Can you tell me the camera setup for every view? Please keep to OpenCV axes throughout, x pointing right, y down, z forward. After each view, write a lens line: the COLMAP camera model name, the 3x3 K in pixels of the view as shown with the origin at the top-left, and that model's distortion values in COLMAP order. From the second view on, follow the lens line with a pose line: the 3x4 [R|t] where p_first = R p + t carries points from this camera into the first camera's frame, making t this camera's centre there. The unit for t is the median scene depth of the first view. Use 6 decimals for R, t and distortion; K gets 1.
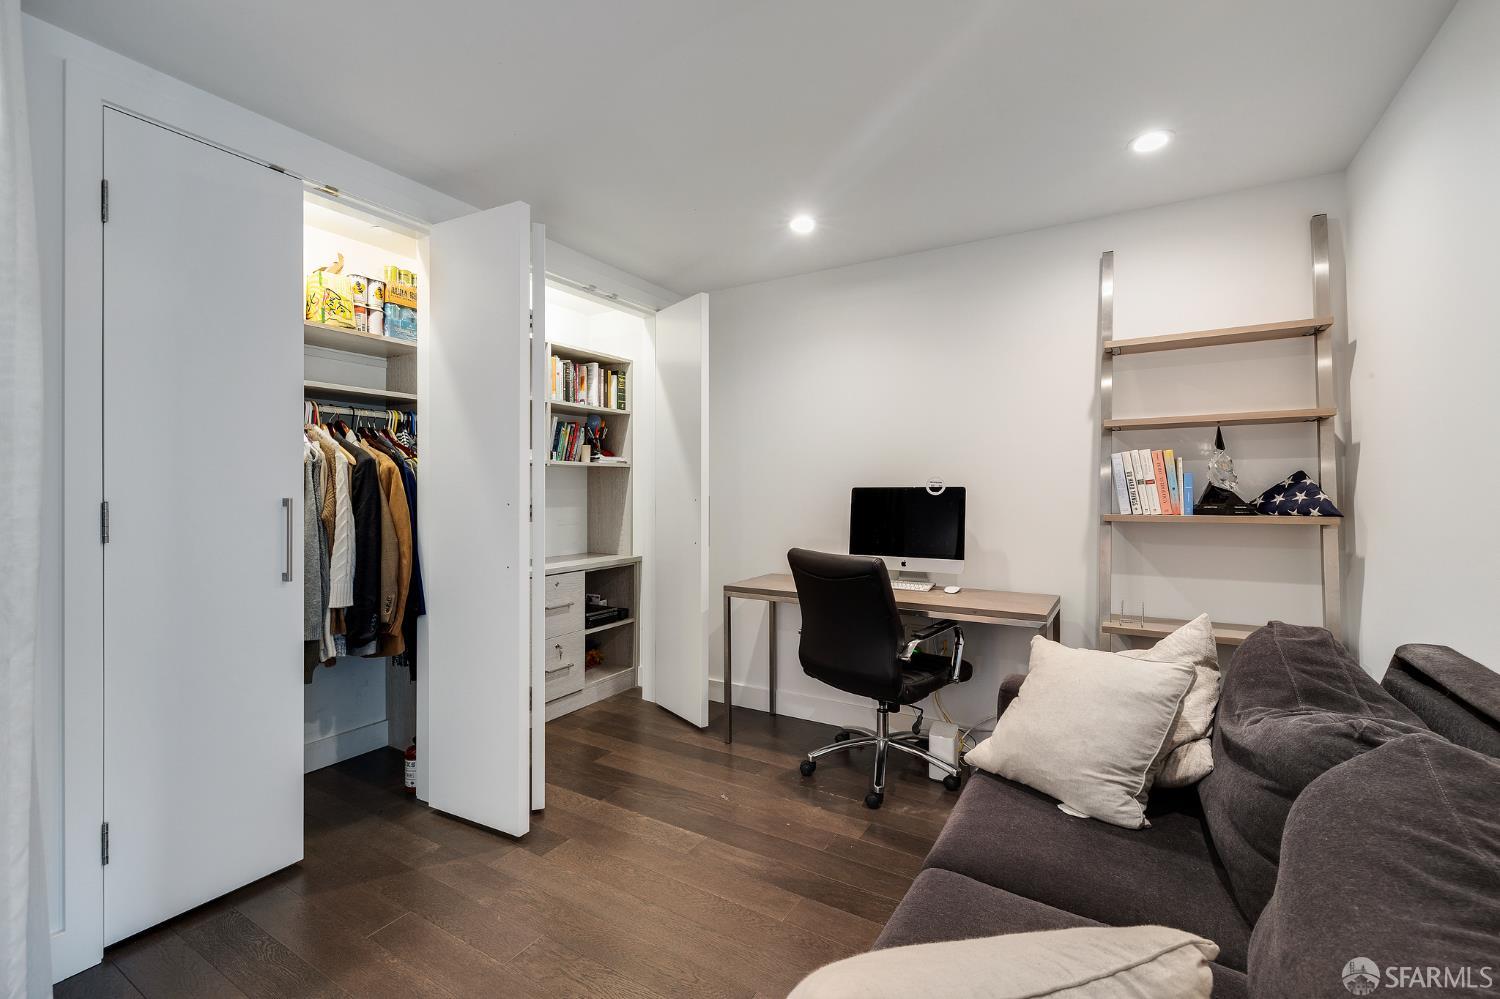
lens RADIAL K [[637.4, 0, 749.2], [0, 637.4, 487.7], [0, 0, 1]] dist [-0.000070, 0.000617]
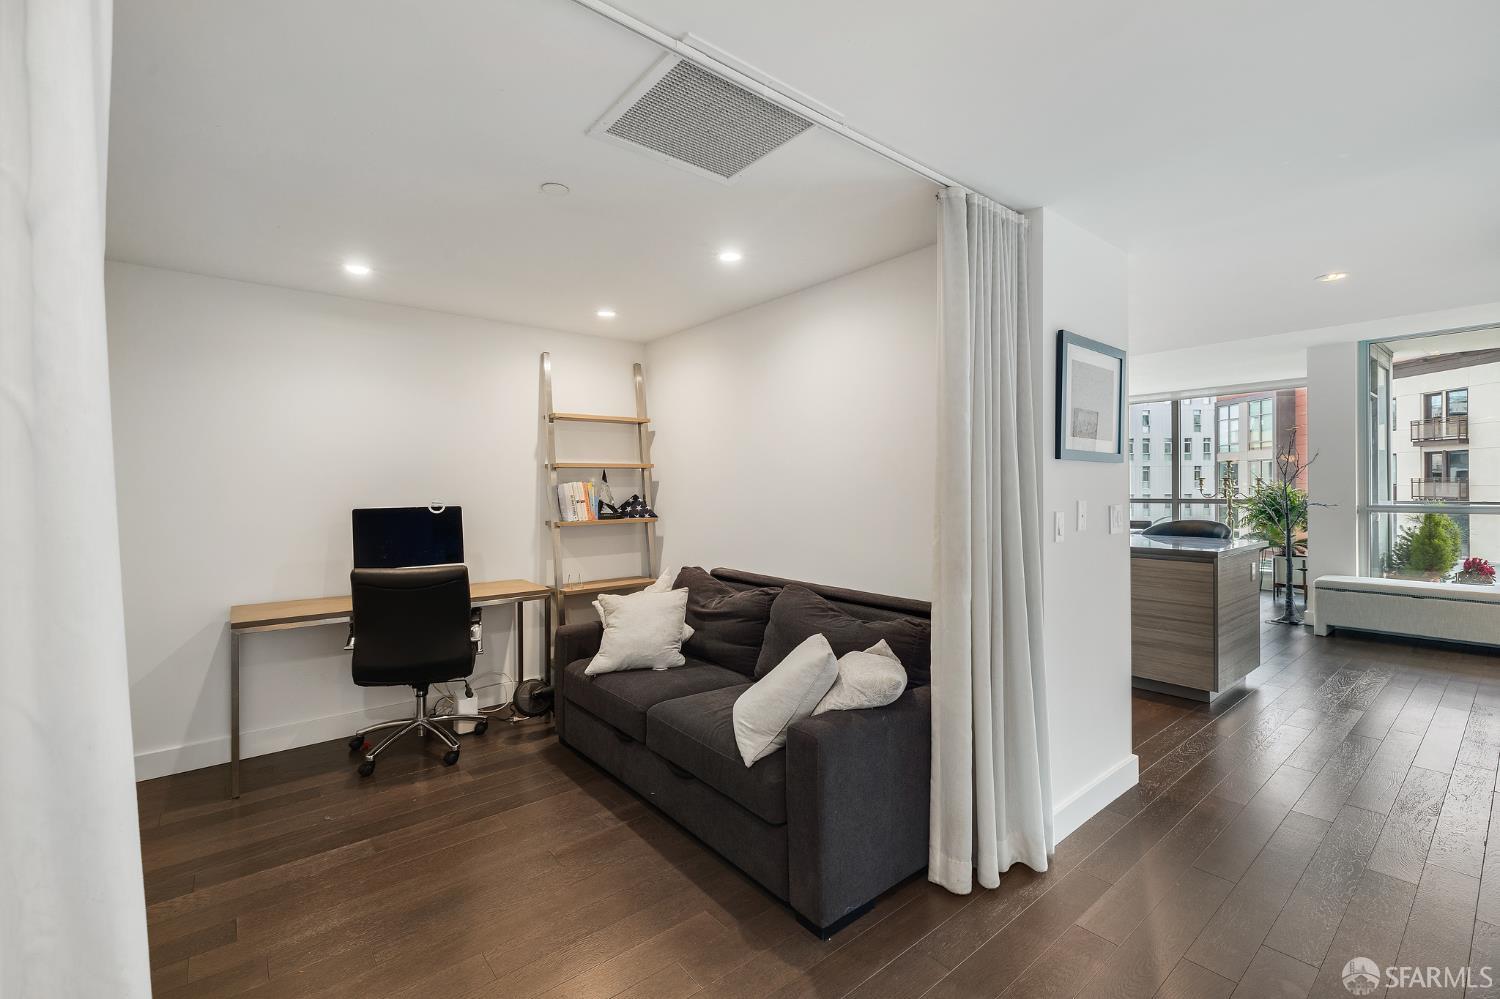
lens RADIAL K [[637.4, 0, 749.2], [0, 637.4, 487.7], [0, 0, 1]] dist [-0.000070, 0.000617]
pose [[0.326415, -0.005984, 0.945208, -0.827098], [-0.001618, 0.999975, 0.006889, -0.057993], [-0.945225, -0.003778, 0.326397, 0.032967]]
